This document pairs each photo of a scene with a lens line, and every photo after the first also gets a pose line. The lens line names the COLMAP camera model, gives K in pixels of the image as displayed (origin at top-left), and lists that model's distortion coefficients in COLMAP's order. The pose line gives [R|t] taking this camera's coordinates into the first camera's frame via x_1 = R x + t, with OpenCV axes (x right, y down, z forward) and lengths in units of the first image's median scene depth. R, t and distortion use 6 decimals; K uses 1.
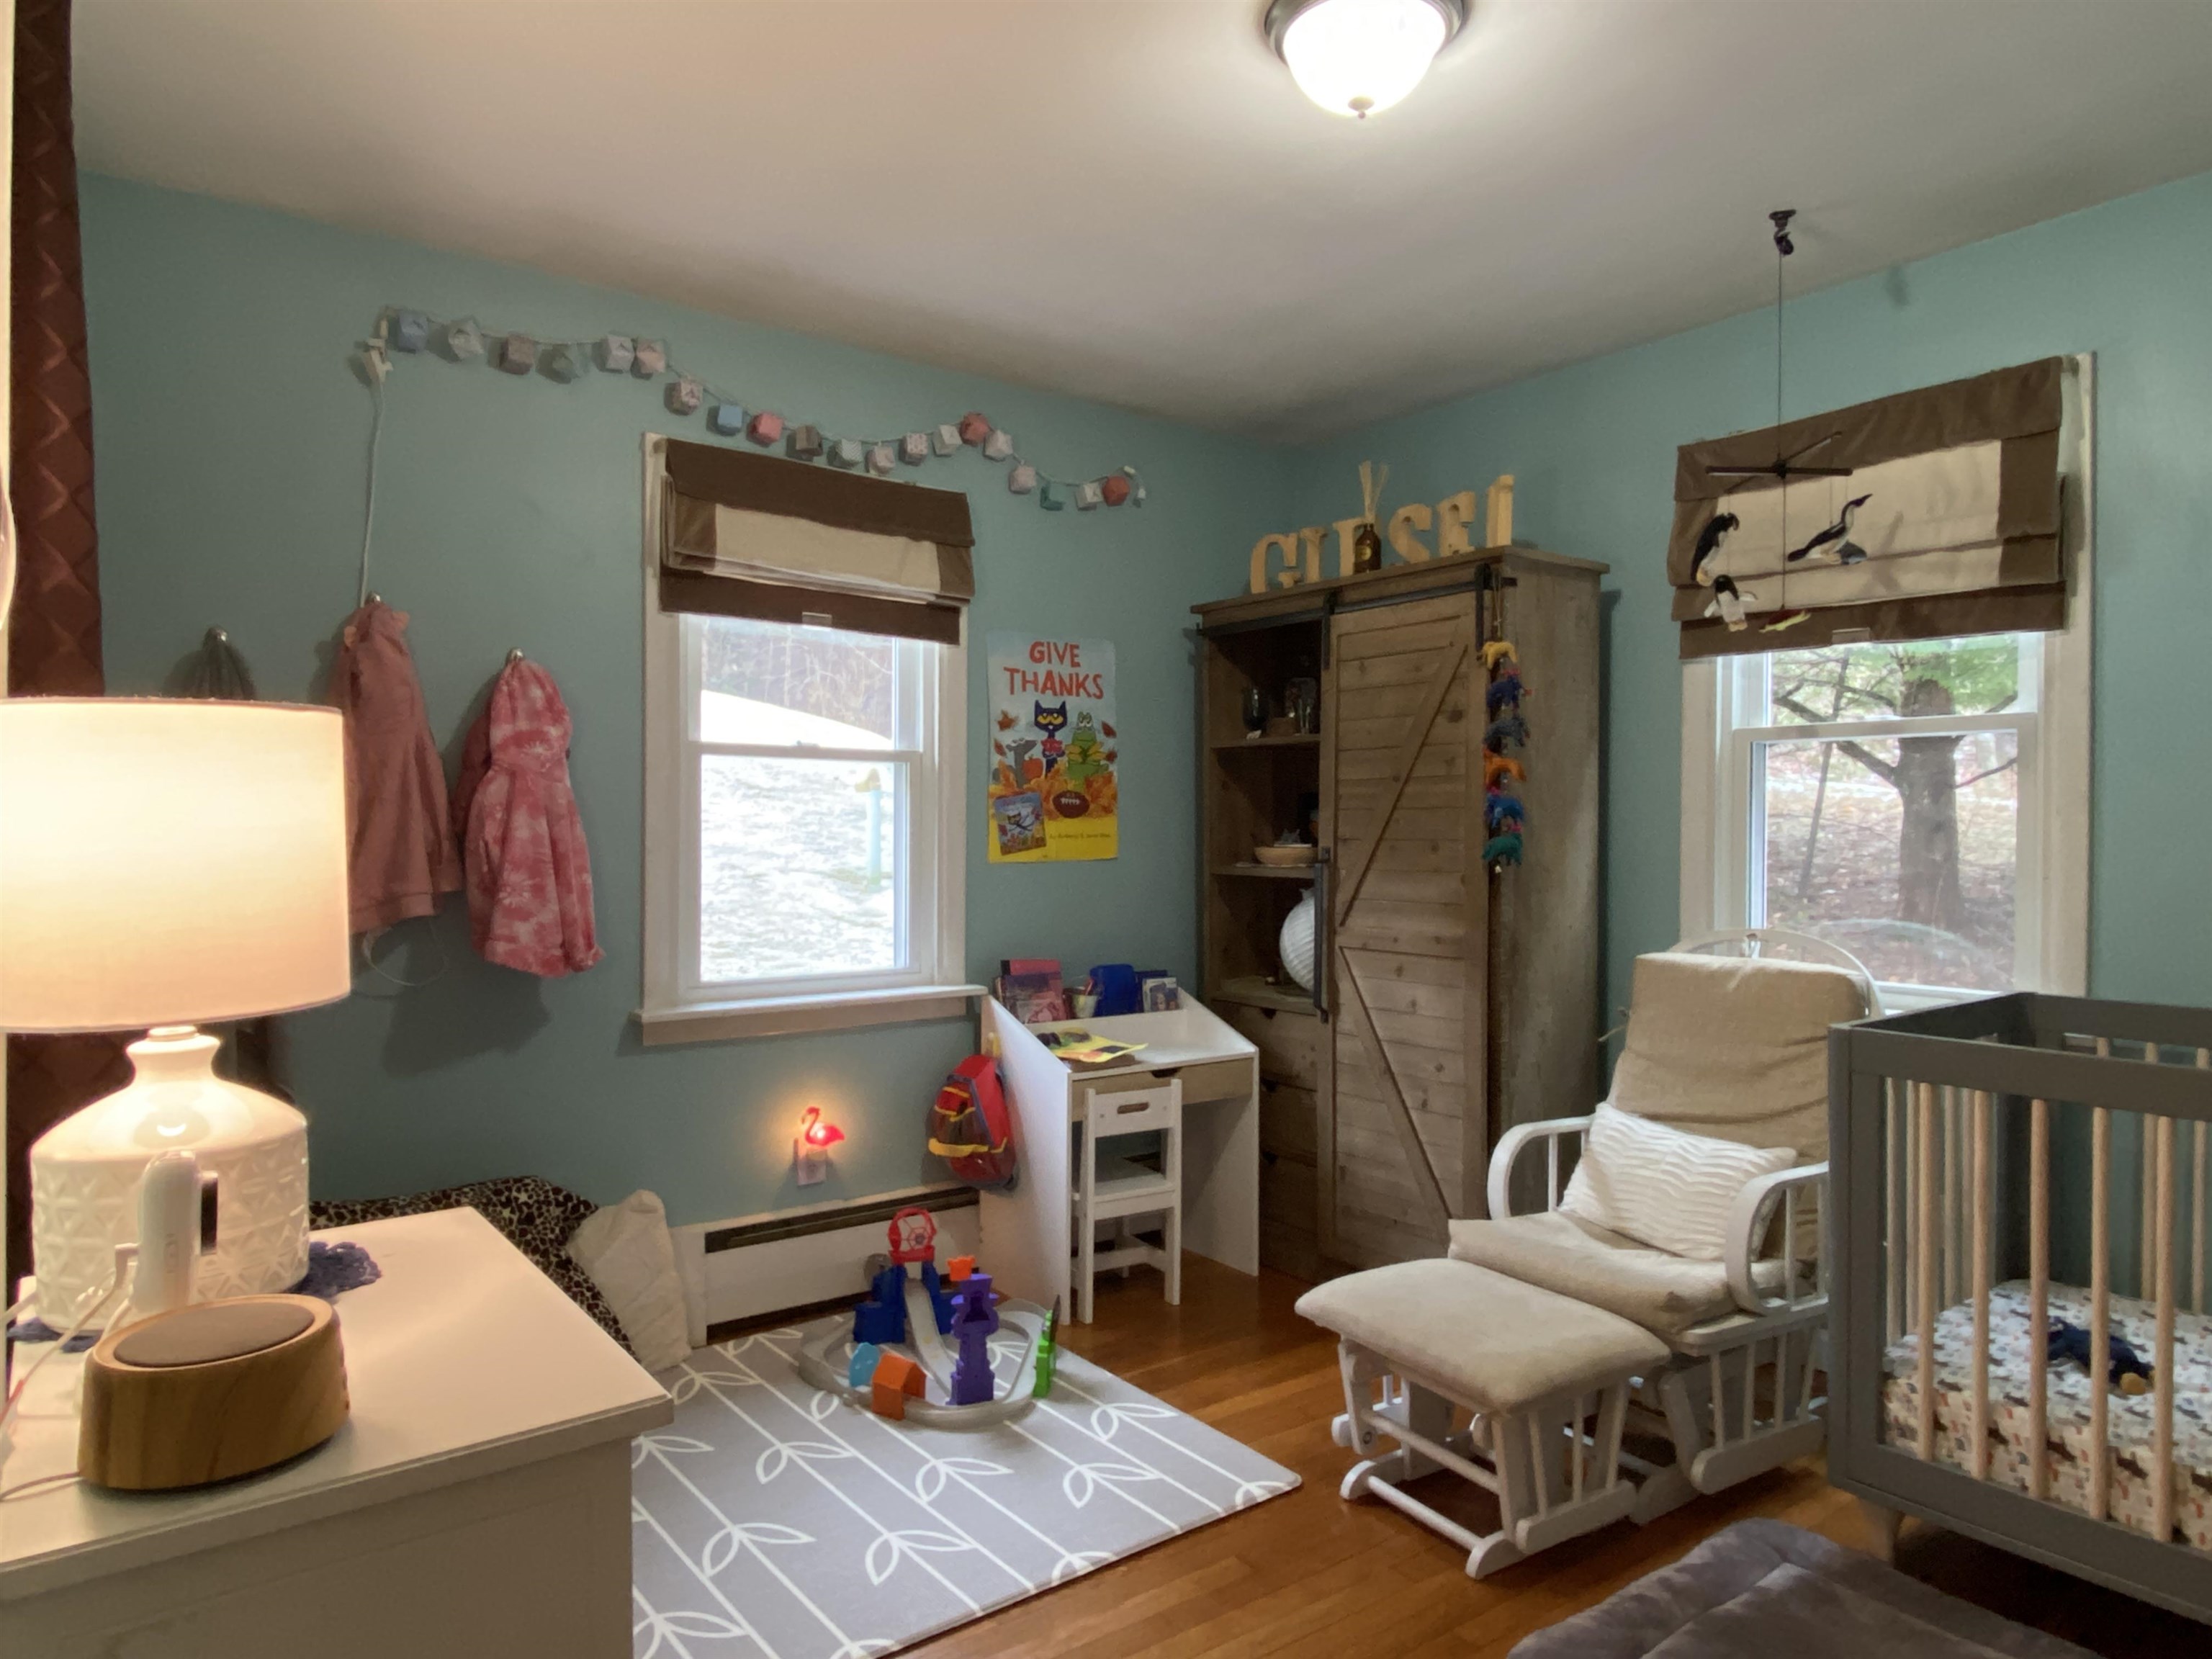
lens RADIAL K [[1373.1, 0, 1106.0], [0, 1373.1, 829.5], [0, 0, 1]] dist [0.002498, 0.000765]
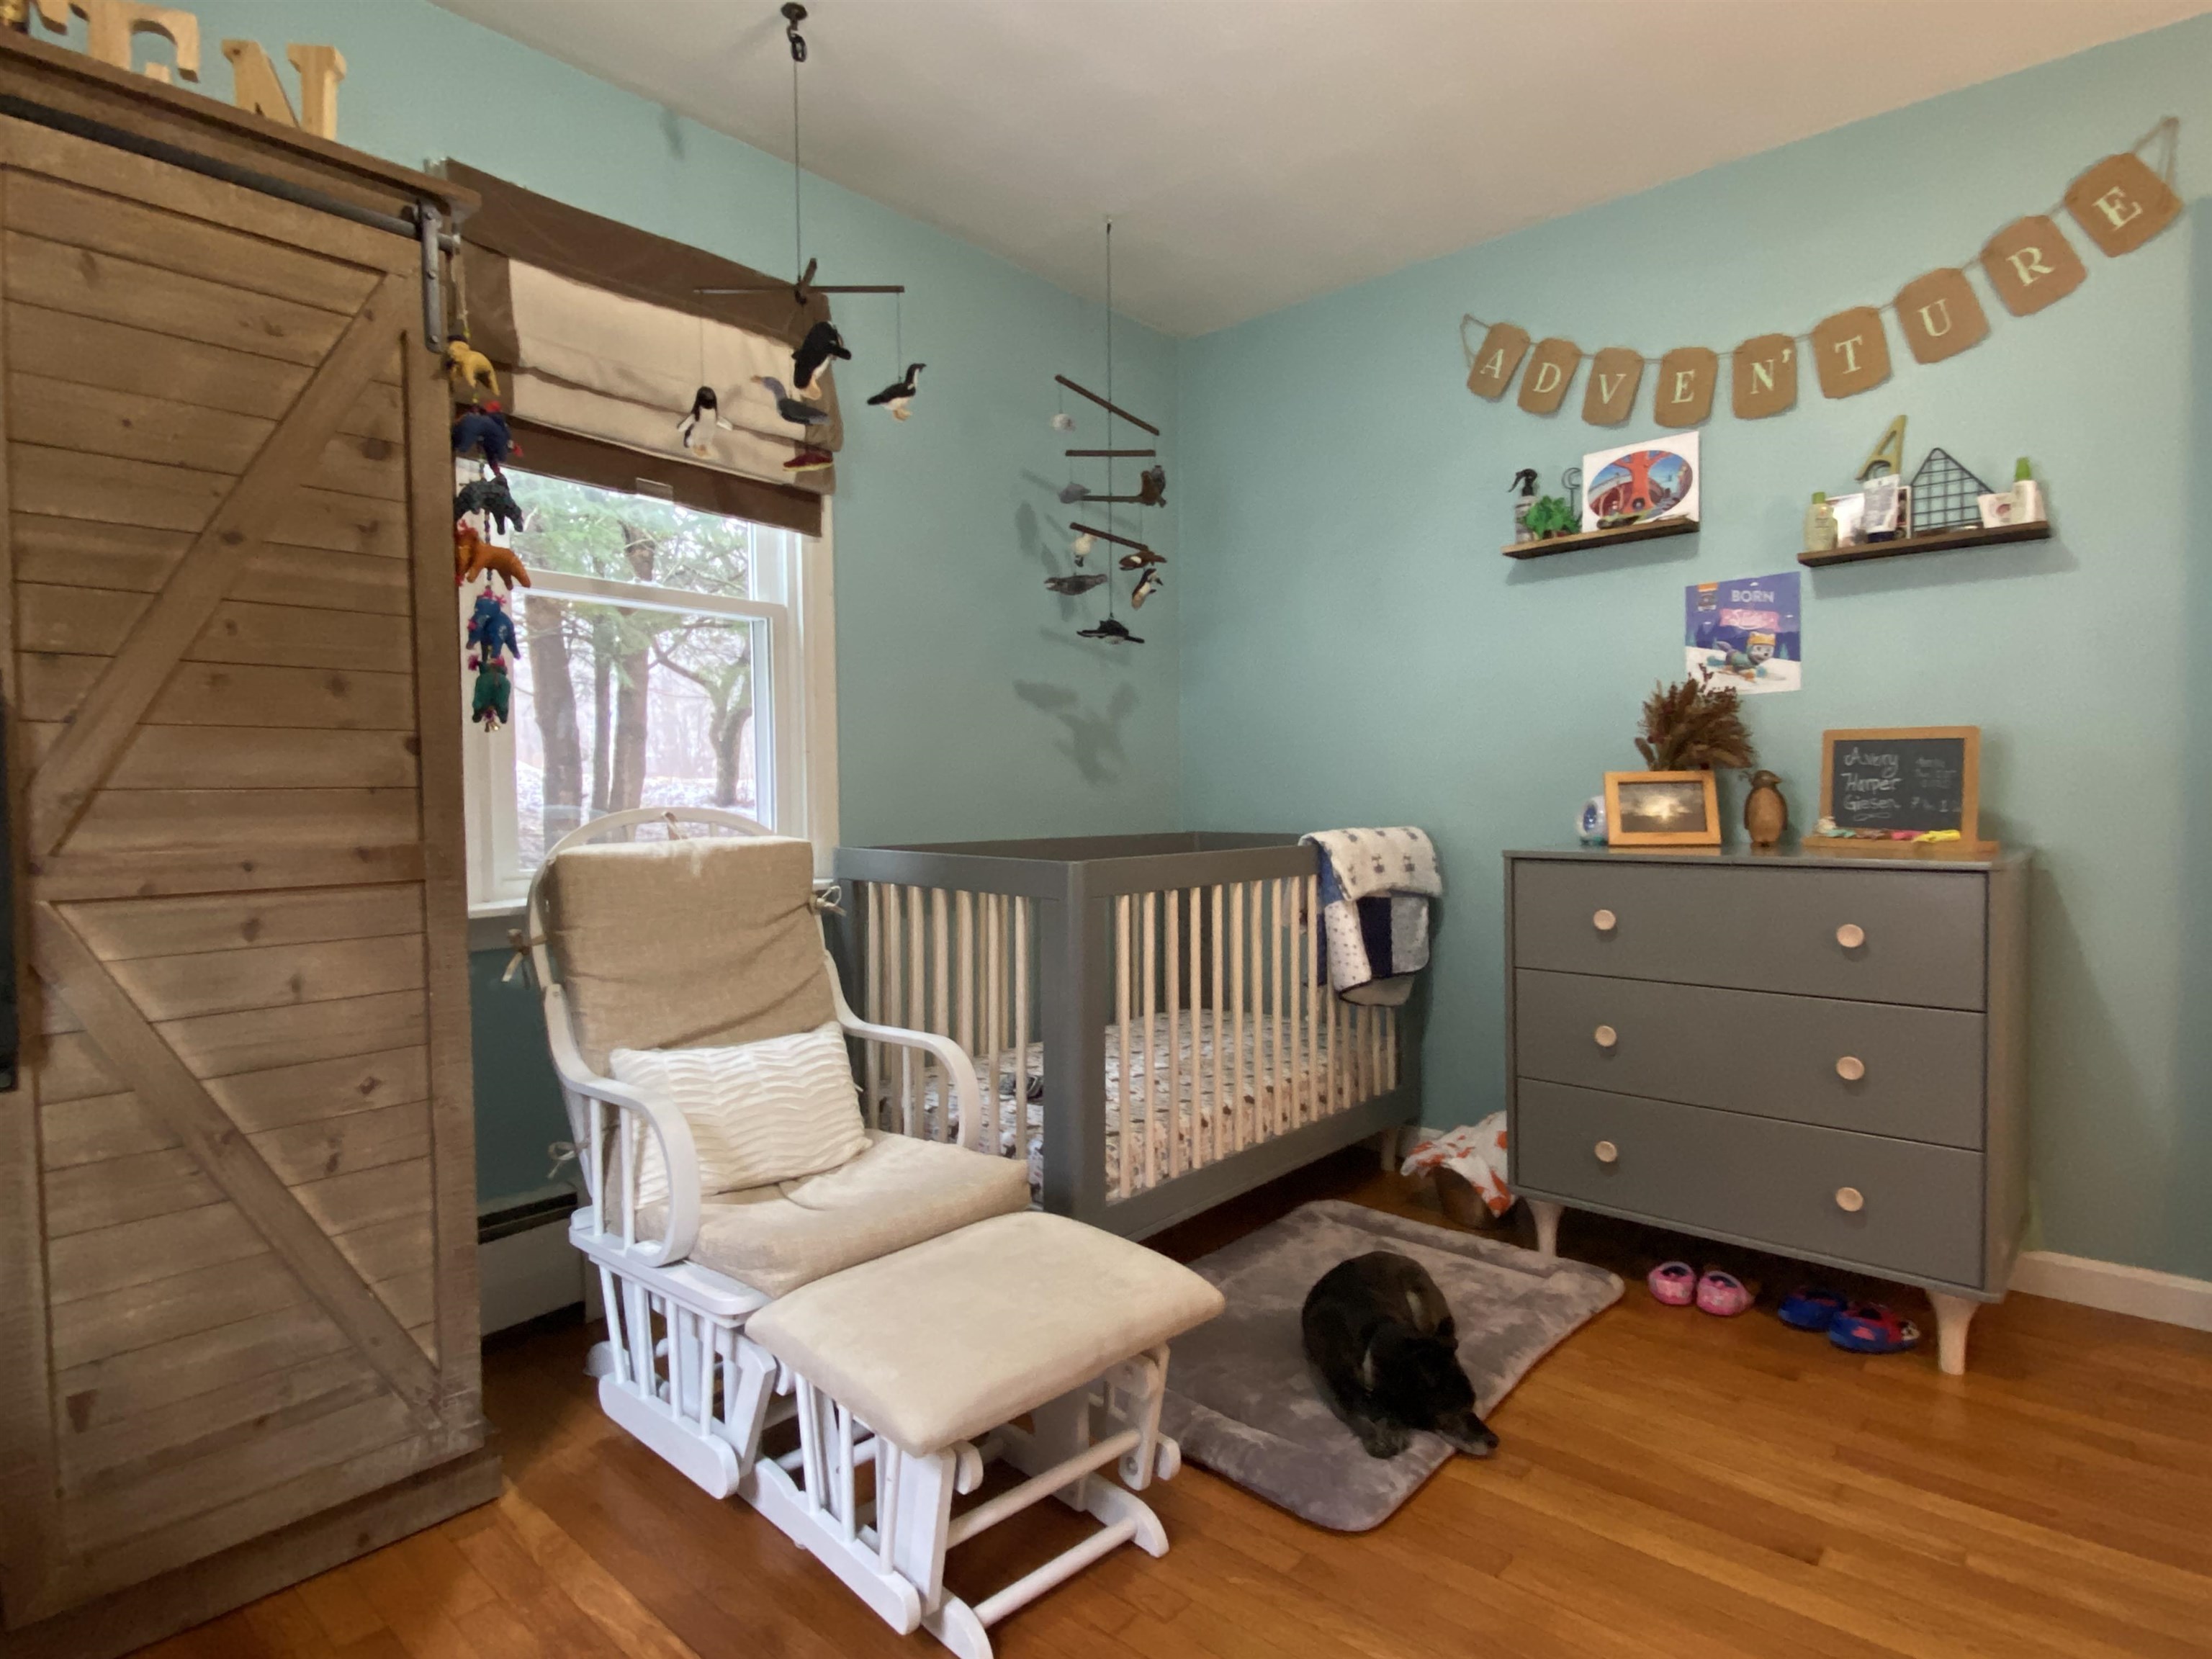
lens RADIAL K [[1142.1, 0, 1107.4], [0, 1142.1, 840.4], [0, 0, 1]] dist [0.000840, -0.000439]
pose [[-0.180807, -0.044607, 0.982507, -0.258984], [0.021186, 0.998562, 0.049235, 0.058940], [-0.983290, 0.029717, -0.179602, 0.790720]]
